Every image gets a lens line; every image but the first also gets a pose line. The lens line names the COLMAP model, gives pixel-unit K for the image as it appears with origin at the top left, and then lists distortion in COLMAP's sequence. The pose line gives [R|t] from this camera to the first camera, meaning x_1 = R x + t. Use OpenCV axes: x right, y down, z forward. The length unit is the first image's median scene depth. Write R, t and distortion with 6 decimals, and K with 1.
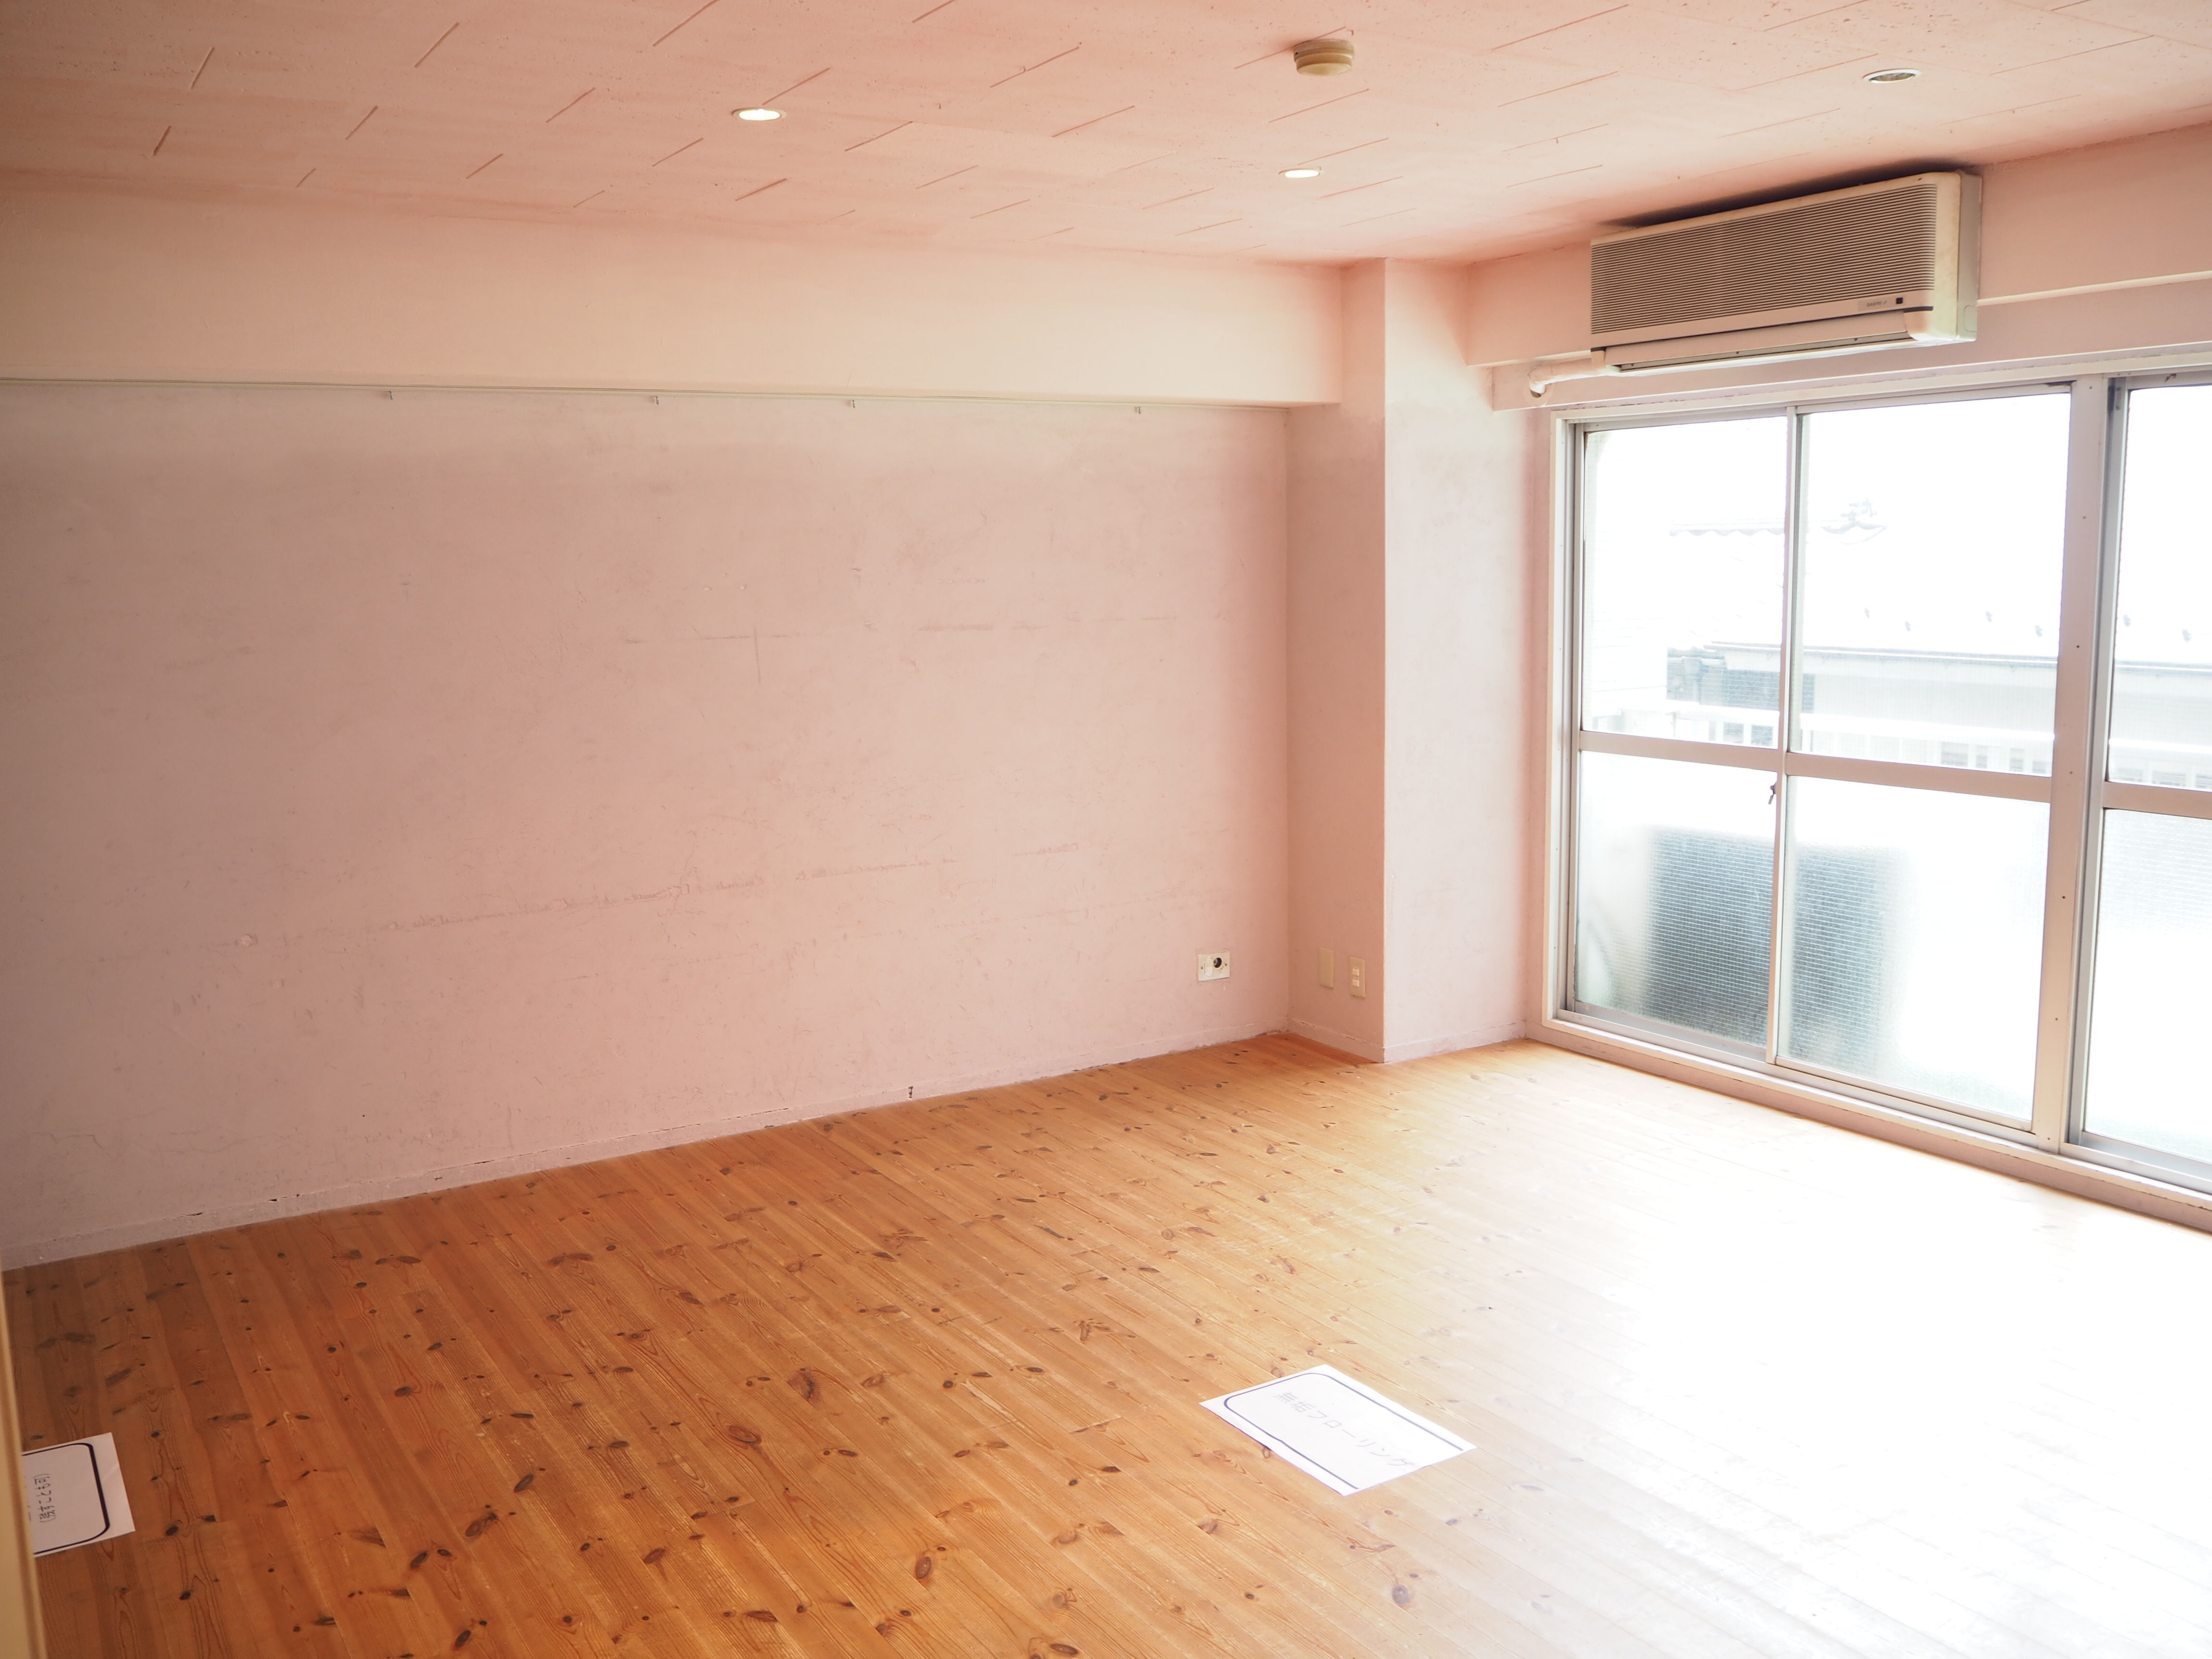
lens RADIAL K [[1876.4, 0, 1115.0], [0, 1876.4, 826.2], [0, 0, 1]] dist [-0.048728, 0.016832]
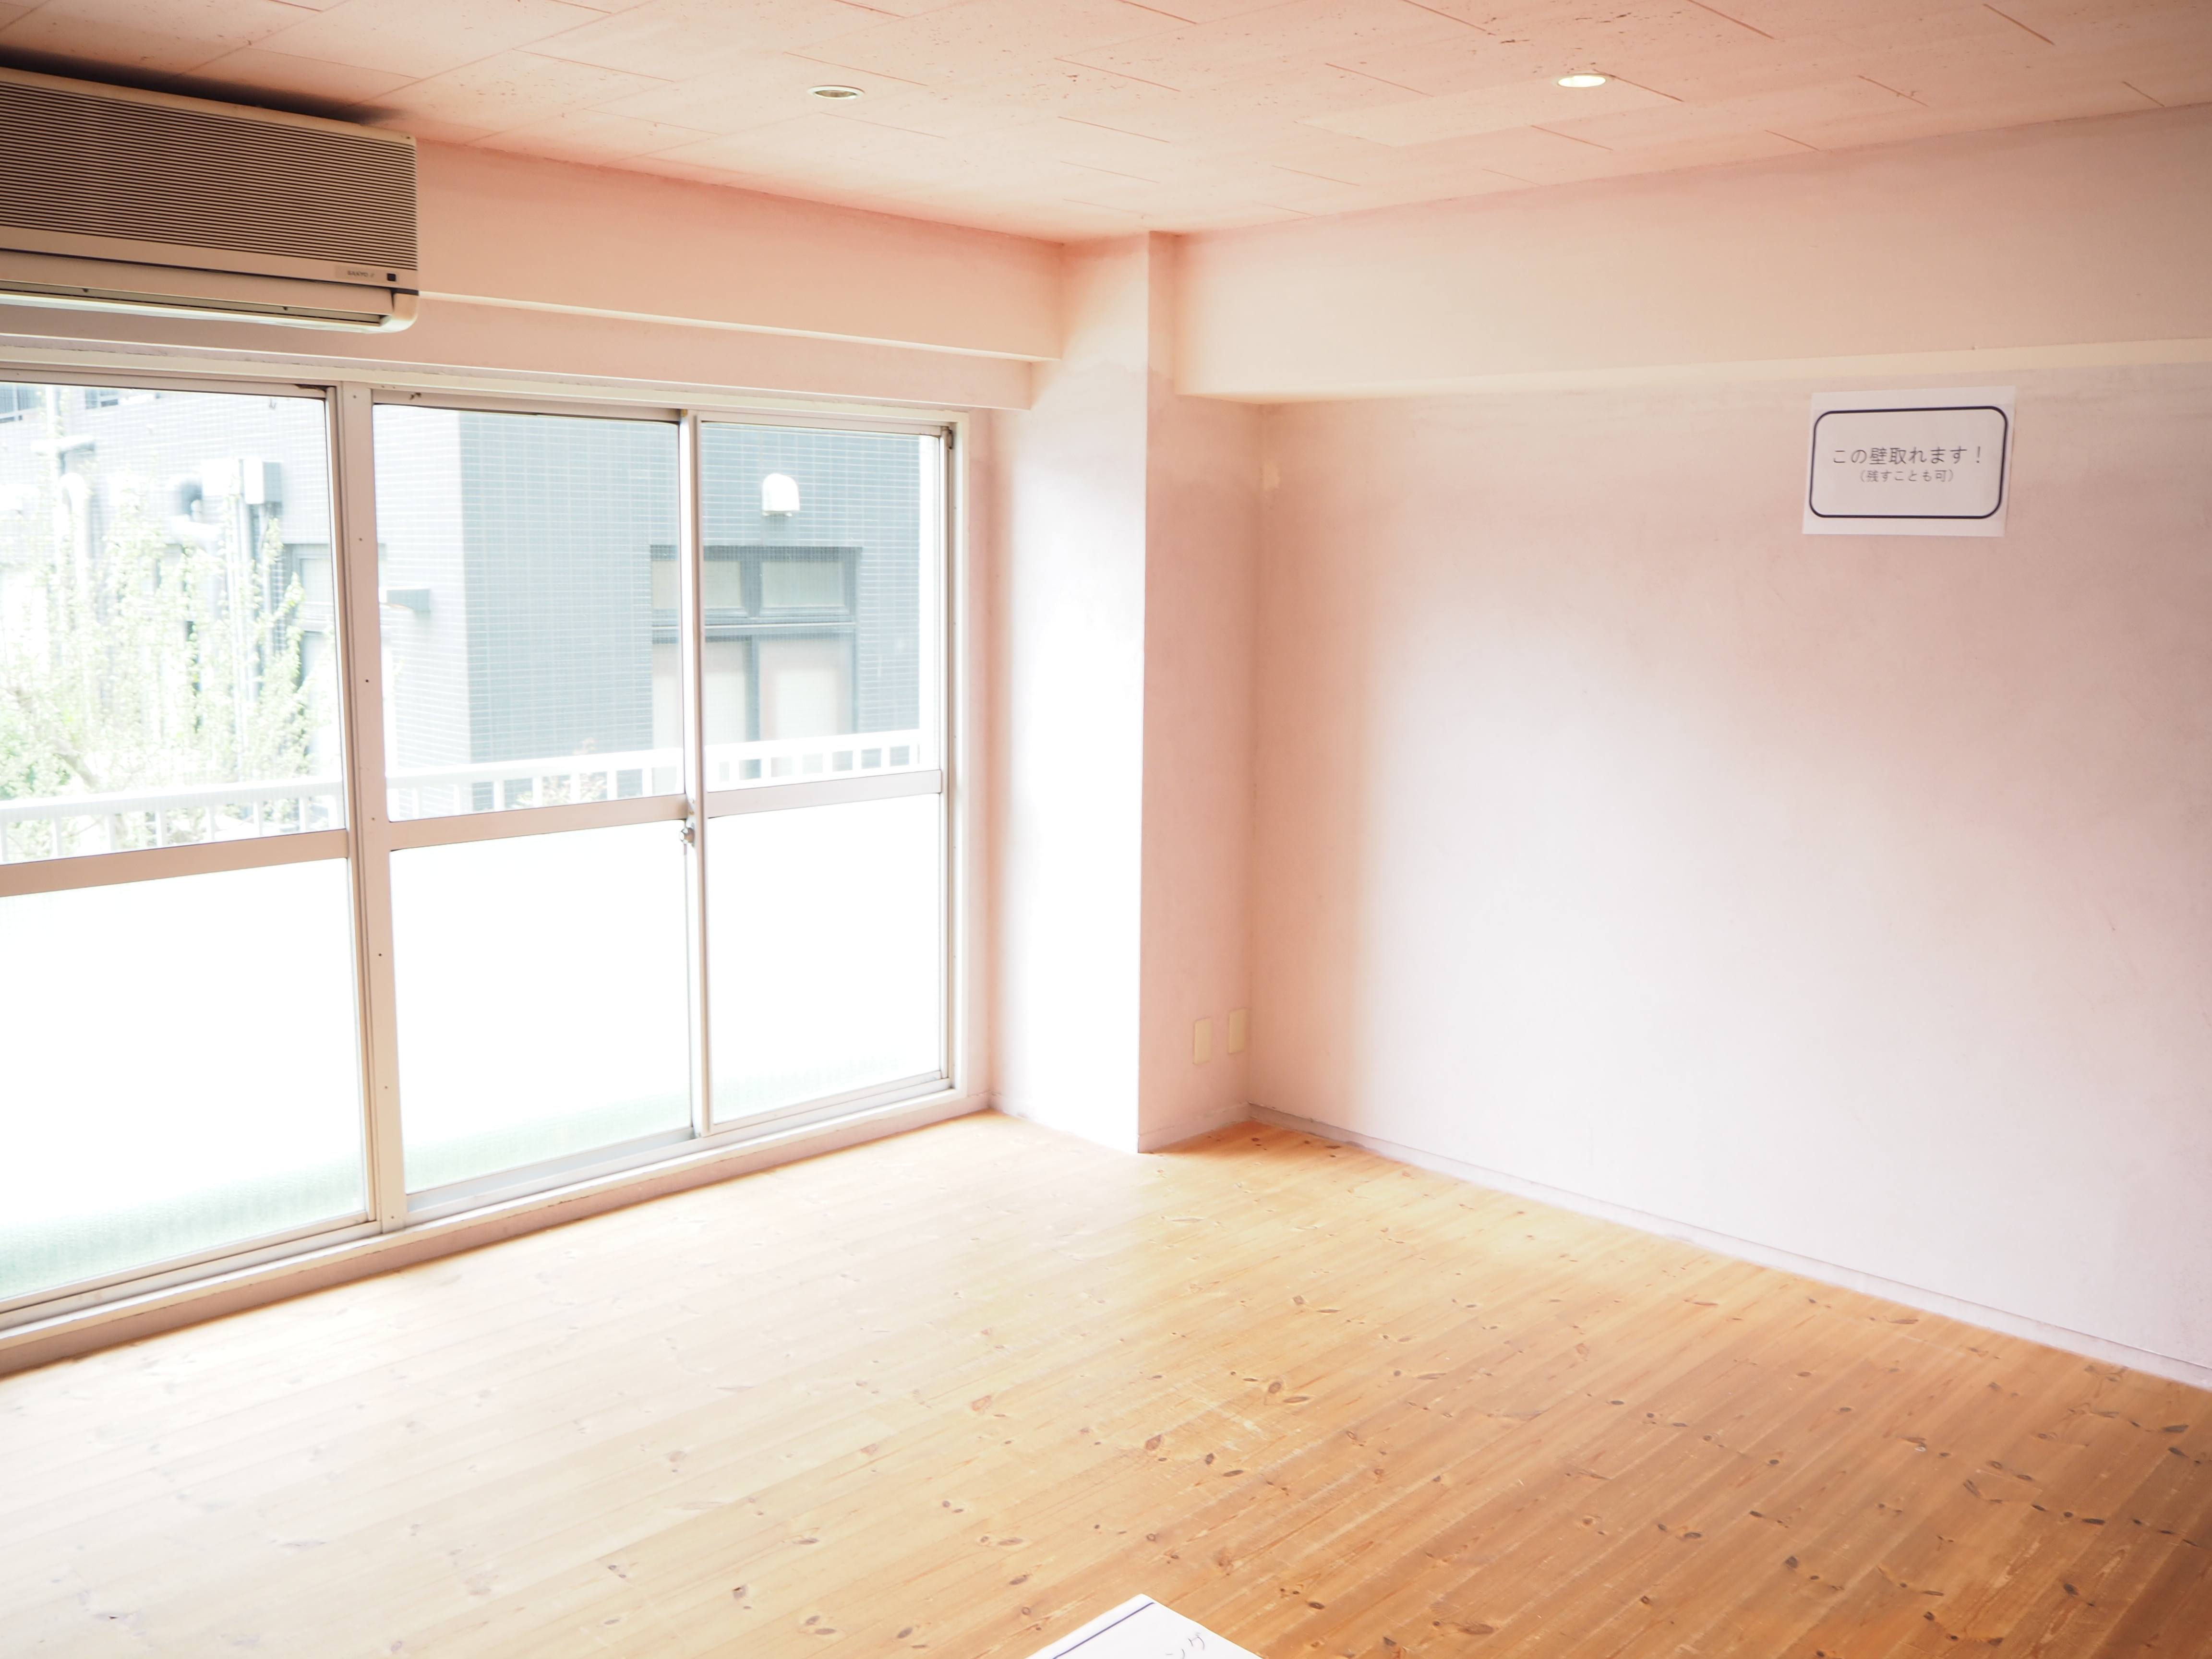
lens RADIAL K [[1876.4, 0, 1115.0], [0, 1876.4, 826.2], [0, 0, 1]] dist [-0.048728, 0.016832]
pose [[-0.221232, -0.127429, 0.966860, -0.454067], [0.135448, 0.977802, 0.159864, -0.123483], [-0.965769, 0.166326, -0.199061, 0.836961]]
